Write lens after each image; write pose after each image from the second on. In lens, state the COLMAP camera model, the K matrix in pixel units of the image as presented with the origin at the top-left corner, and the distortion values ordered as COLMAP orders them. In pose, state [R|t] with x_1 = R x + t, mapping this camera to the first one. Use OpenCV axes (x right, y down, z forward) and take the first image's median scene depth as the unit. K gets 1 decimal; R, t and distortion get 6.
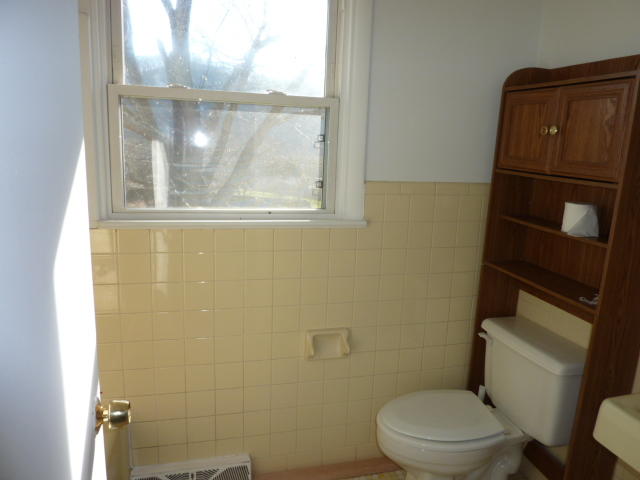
lens RADIAL K [[467.0, 0, 319.5], [0, 467.0, 238.7], [0, 0, 1]] dist [-0.041174, 0.002633]
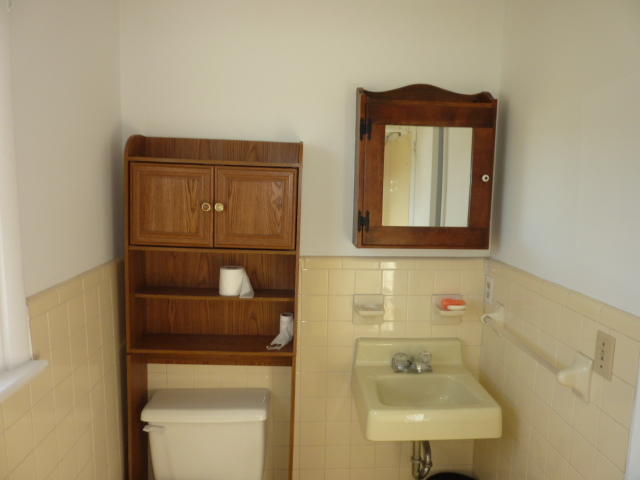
lens RADIAL K [[467.0, 0, 319.9], [0, 467.0, 239.9], [0, 0, 1]] dist [-0.041174, 0.002633]
pose [[0.222342, -0.151621, 0.963107, -0.466687], [0.183054, 0.976758, 0.111511, -0.229531], [-0.957630, 0.151507, 0.244929, 0.507297]]
